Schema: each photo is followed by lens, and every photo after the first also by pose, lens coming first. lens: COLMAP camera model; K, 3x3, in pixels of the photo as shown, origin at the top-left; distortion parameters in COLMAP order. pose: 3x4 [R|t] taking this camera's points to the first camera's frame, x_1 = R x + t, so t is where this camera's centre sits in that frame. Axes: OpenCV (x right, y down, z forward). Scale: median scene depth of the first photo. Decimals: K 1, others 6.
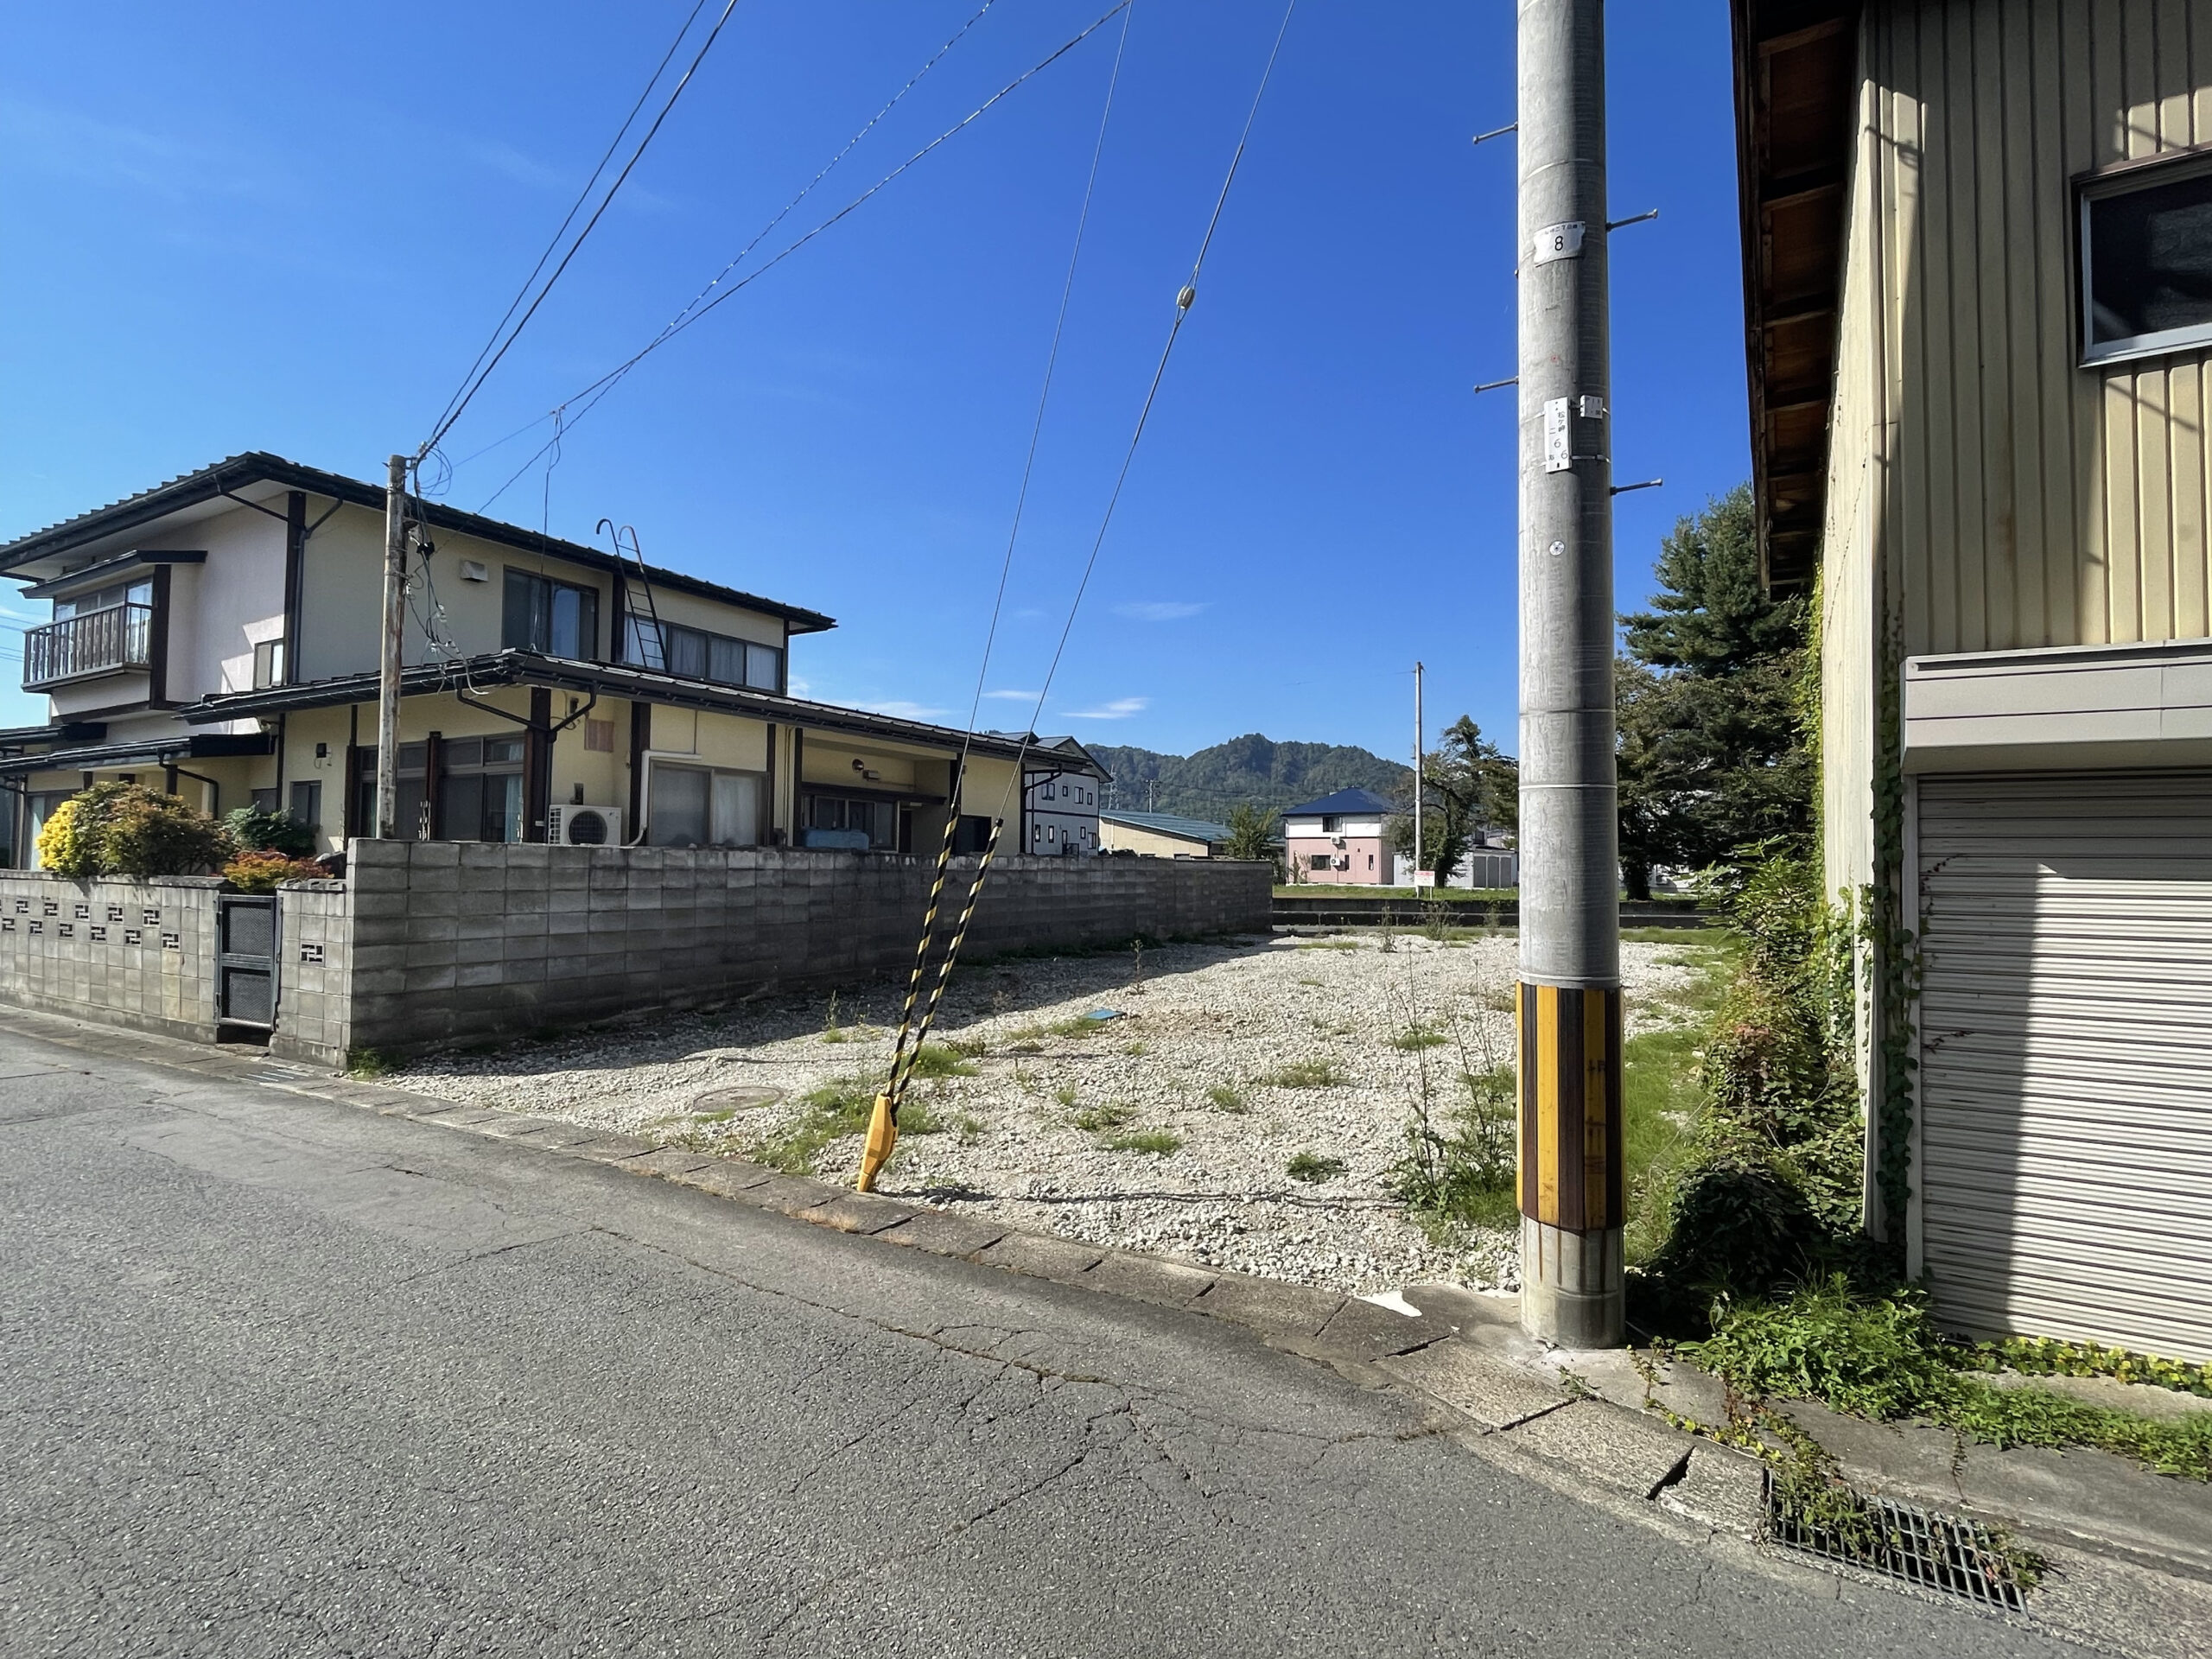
lens RADIAL K [[1104.4, 0, 1109.4], [0, 1104.4, 829.4], [0, 0, 1]] dist [-0.003951, -0.000119]
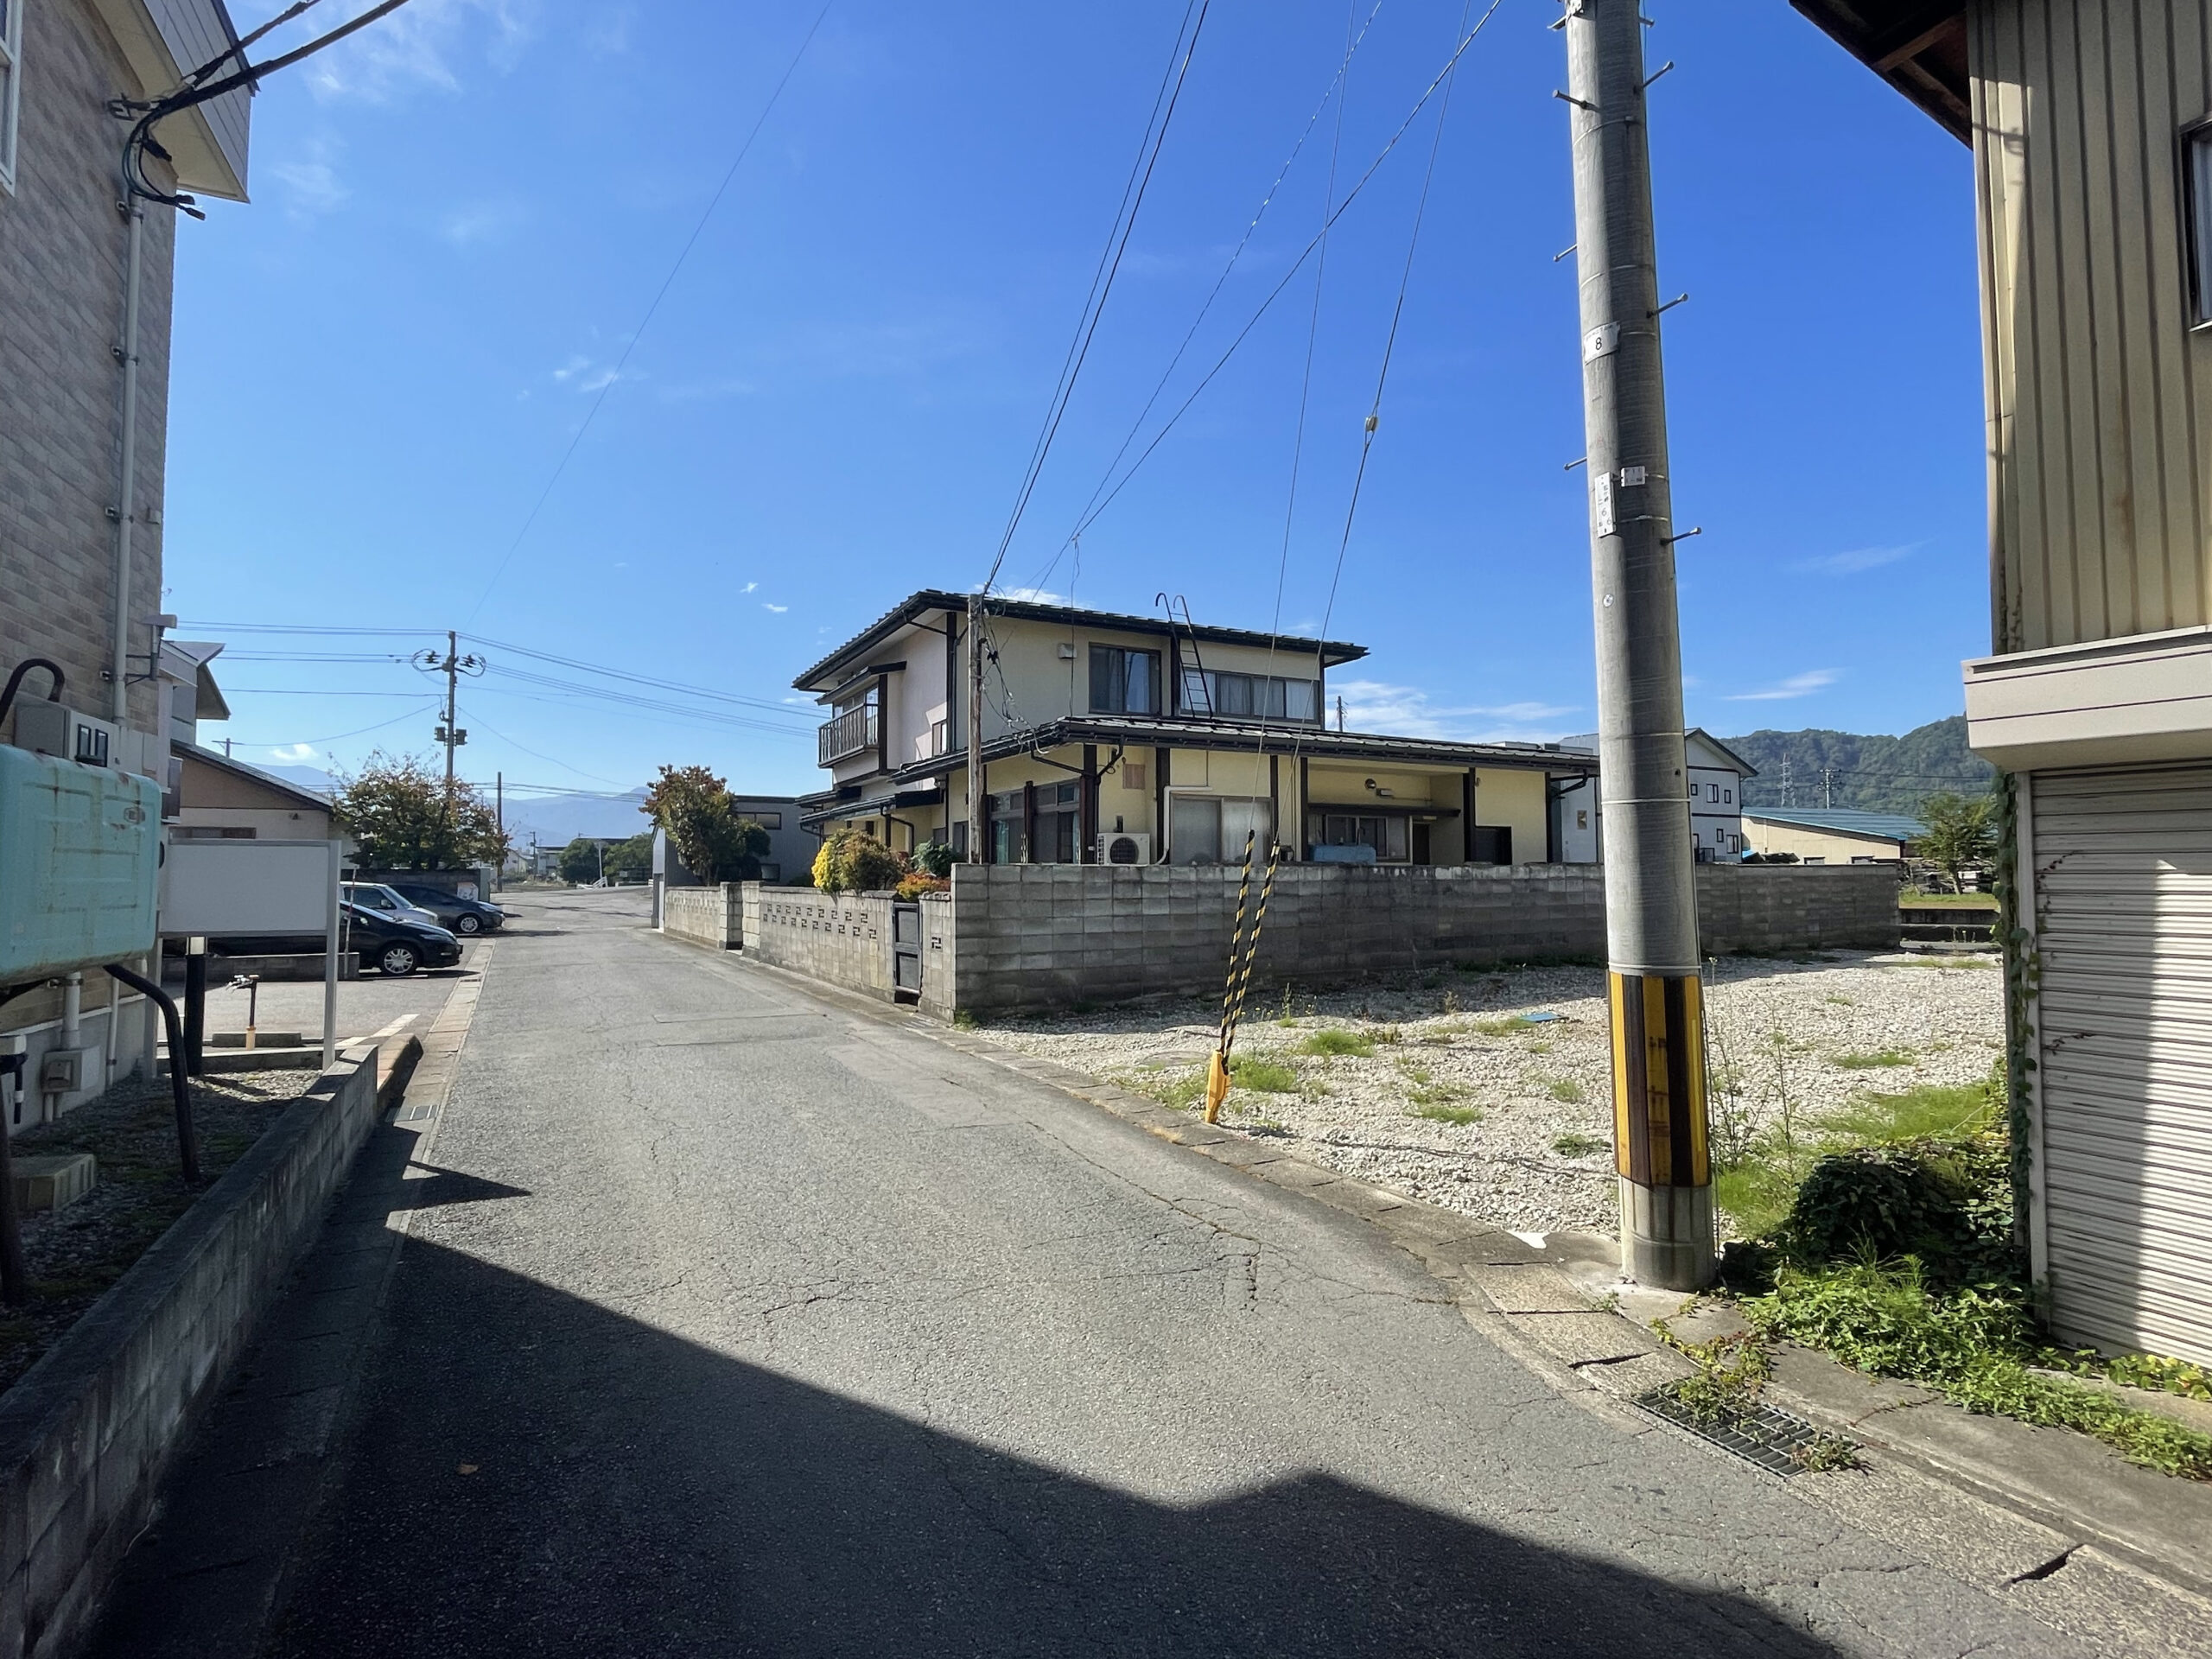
lens RADIAL K [[1104.4, 0, 1089.4], [0, 1104.4, 830.2], [0, 0, 1]] dist [-0.003951, -0.000119]
pose [[0.842000, -0.037153, -0.538196, 0.274533], [0.031818, 0.999309, -0.019205, -0.002456], [0.538538, -0.000953, 0.842601, -0.141181]]
